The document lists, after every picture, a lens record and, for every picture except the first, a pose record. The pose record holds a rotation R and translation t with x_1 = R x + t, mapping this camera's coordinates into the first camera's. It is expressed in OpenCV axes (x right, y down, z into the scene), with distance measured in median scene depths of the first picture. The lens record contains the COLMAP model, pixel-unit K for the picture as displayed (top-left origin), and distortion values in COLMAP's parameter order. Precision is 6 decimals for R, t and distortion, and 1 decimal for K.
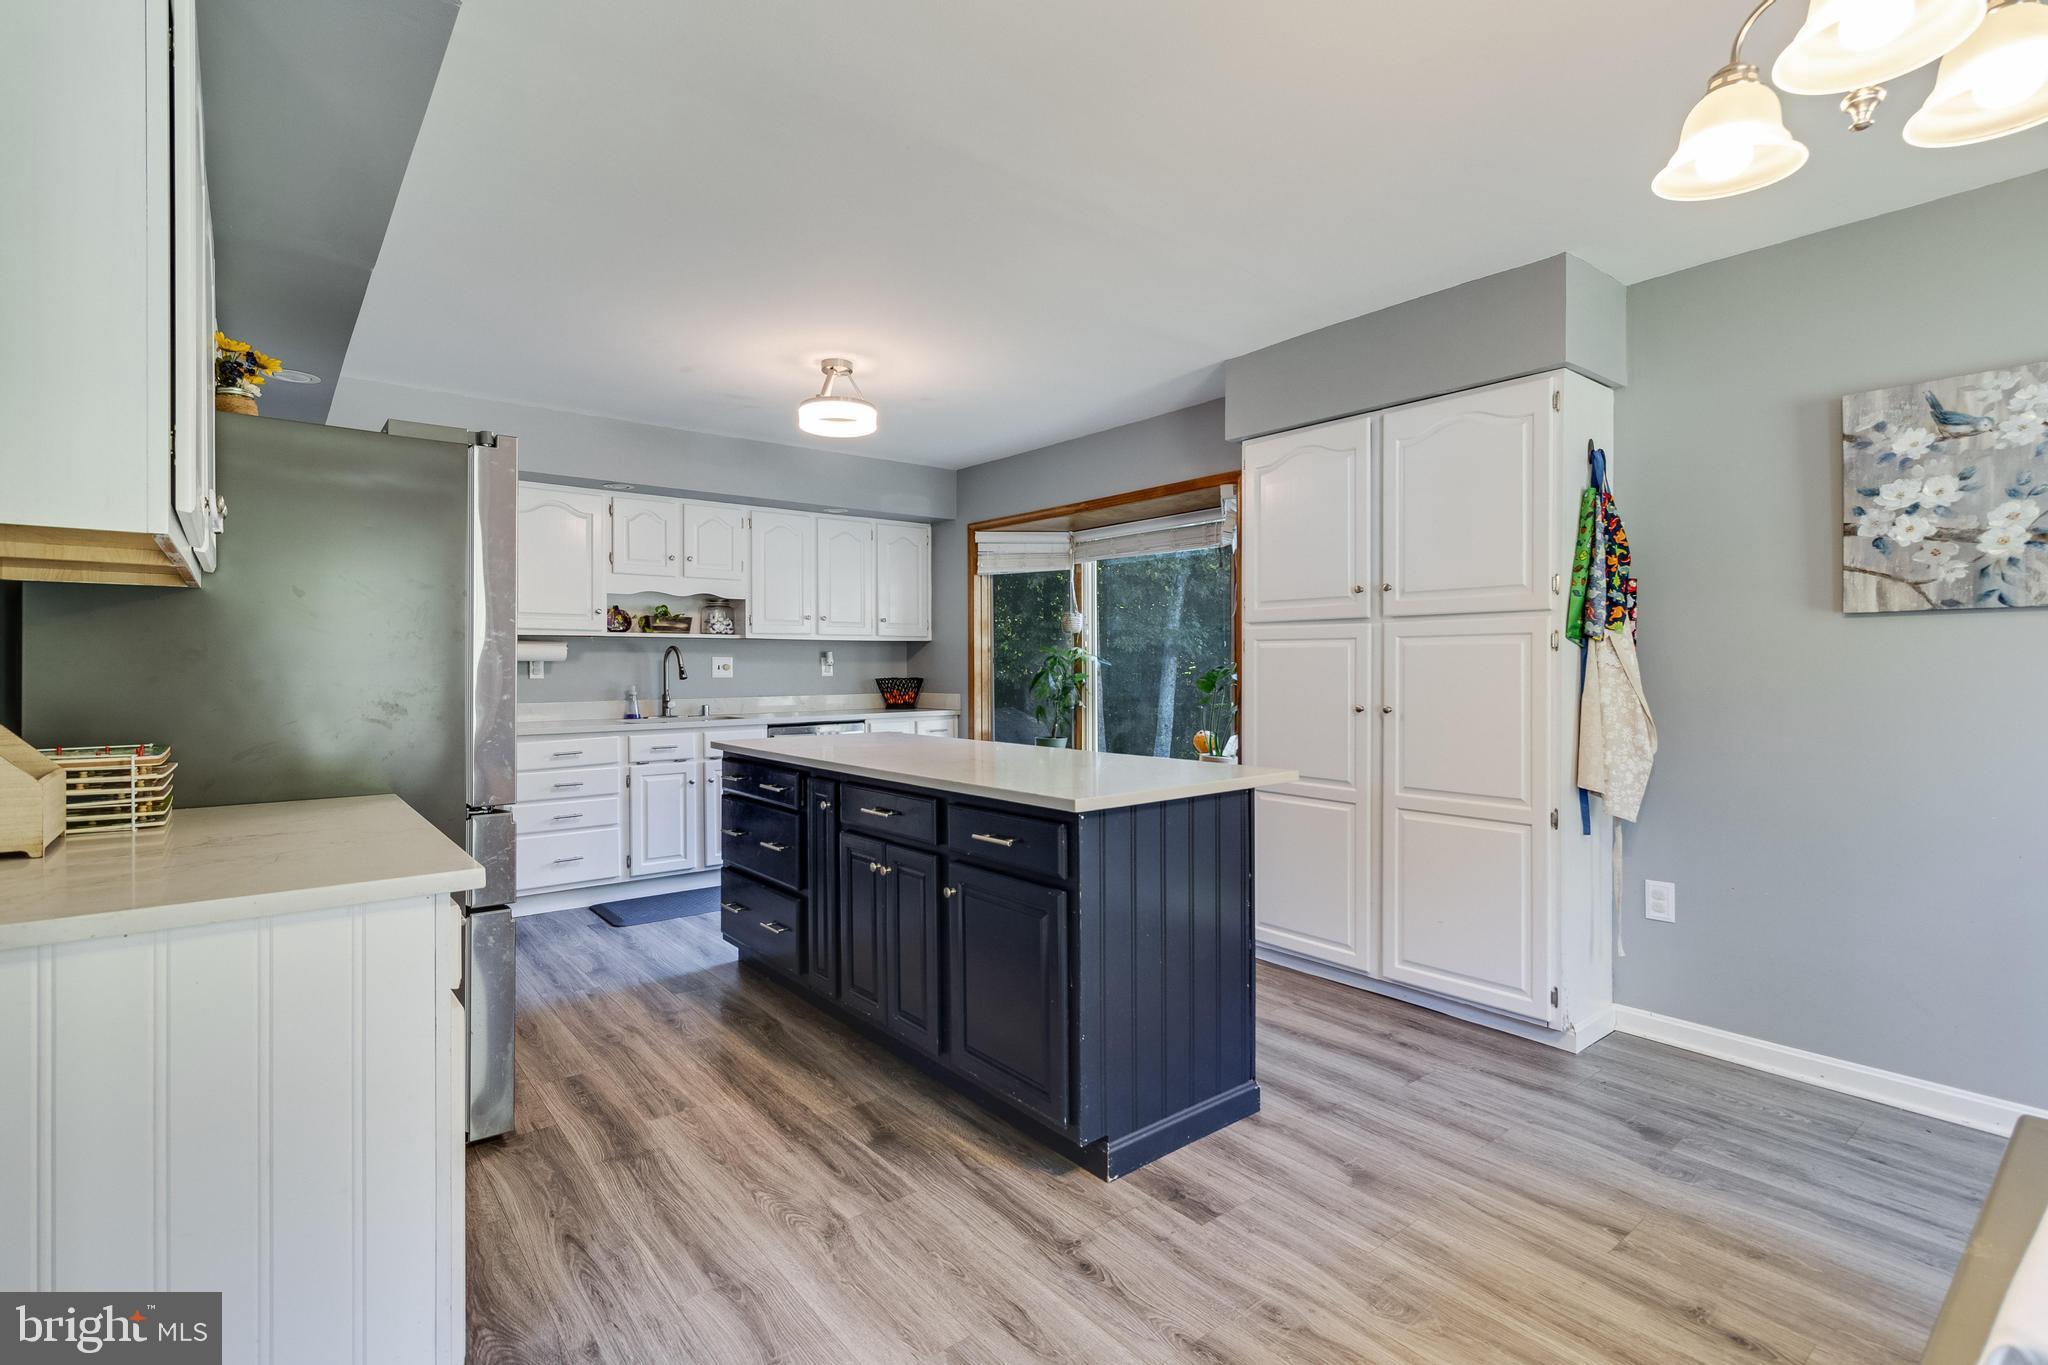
lens RADIAL K [[962.6, 0, 1018.7], [0, 962.6, 671.3], [0, 0, 1]] dist [0.007658, -0.000677]
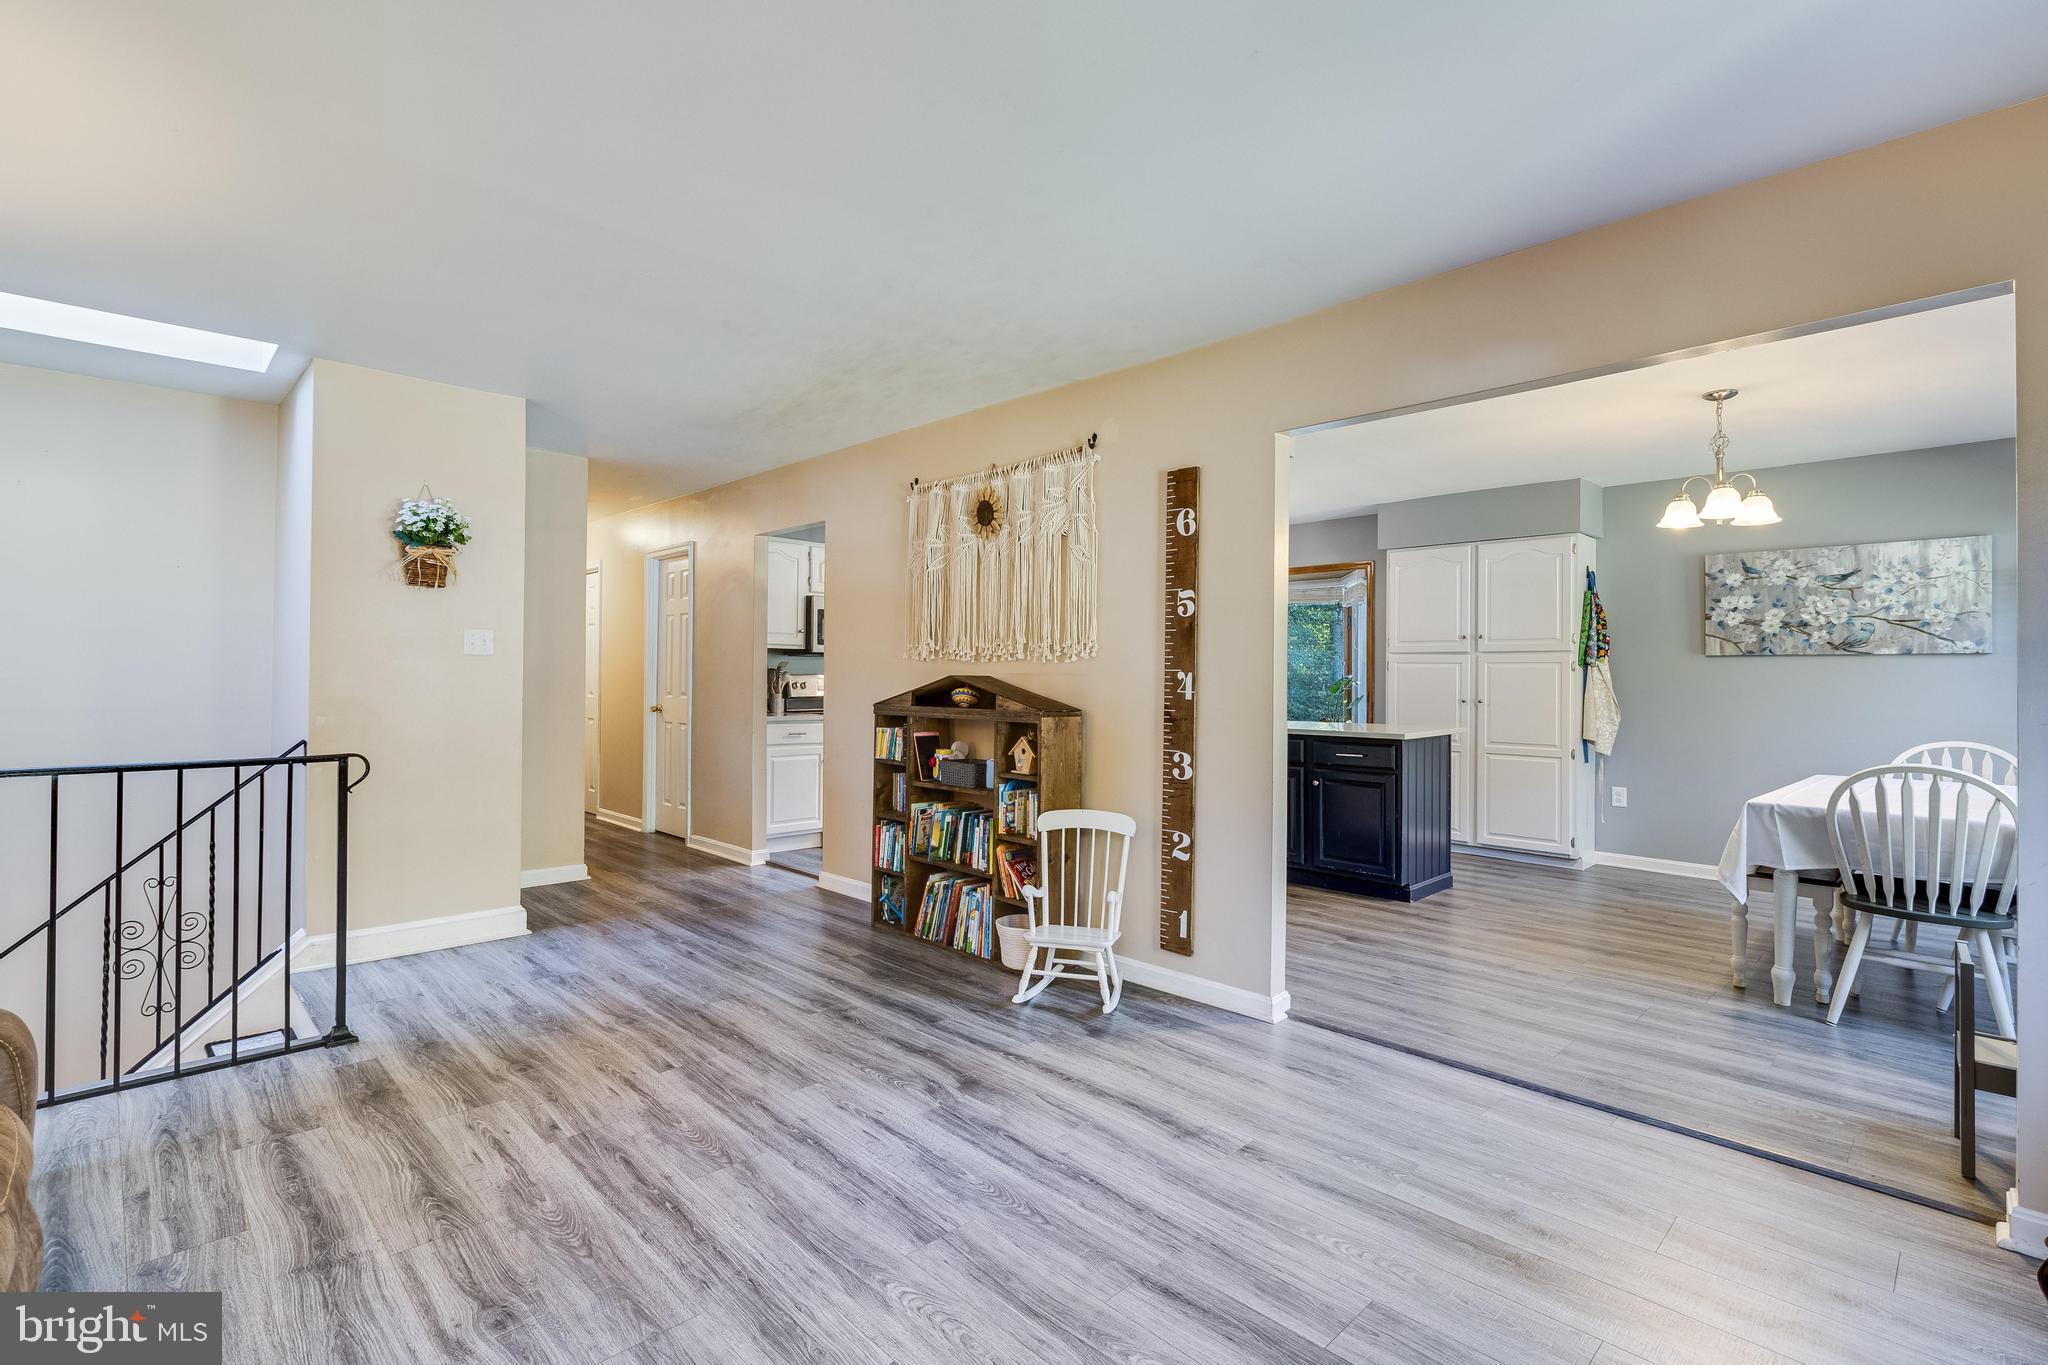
lens RADIAL K [[962.6, 0, 1017.3], [0, 962.6, 668.7], [0, 0, 1]] dist [0.007658, -0.000677]
pose [[0.994787, 0.009858, 0.101499, -0.811122], [-0.008676, 0.999889, -0.012080, 0.007616], [-0.101607, 0.011137, 0.994762, -0.896804]]
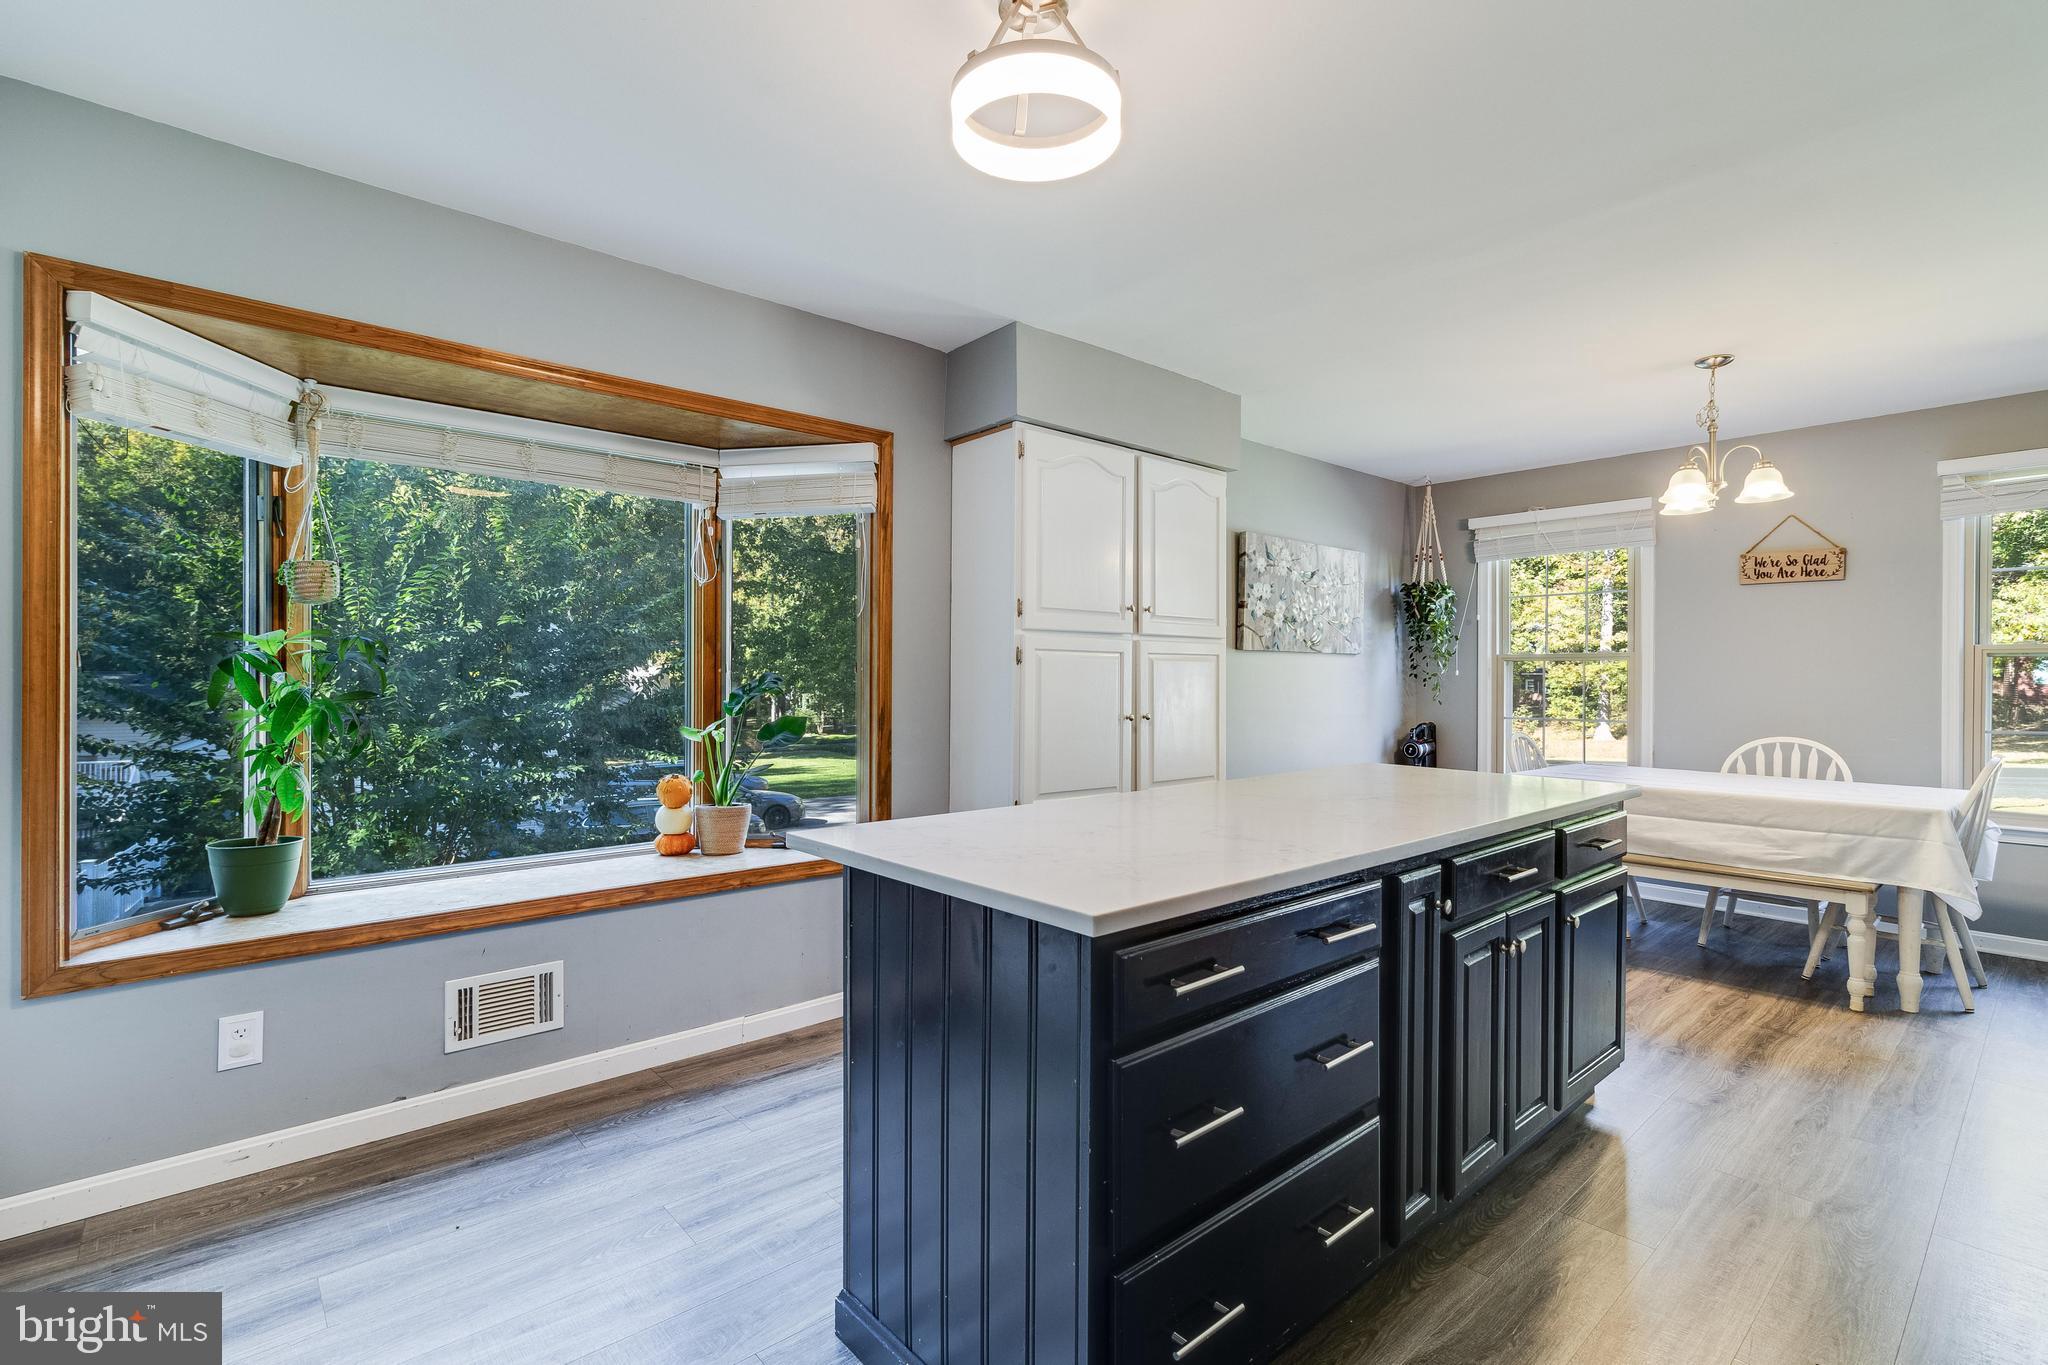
lens RADIAL K [[962.6, 0, 1043.8], [0, 962.6, 676.4], [0, 0, 1]] dist [0.007658, -0.000677]
pose [[-0.071703, 0.002112, 0.997424, -0.845488], [0.001946, 0.999996, -0.001977, -0.007343], [-0.997424, 0.001799, -0.071707, 1.371954]]
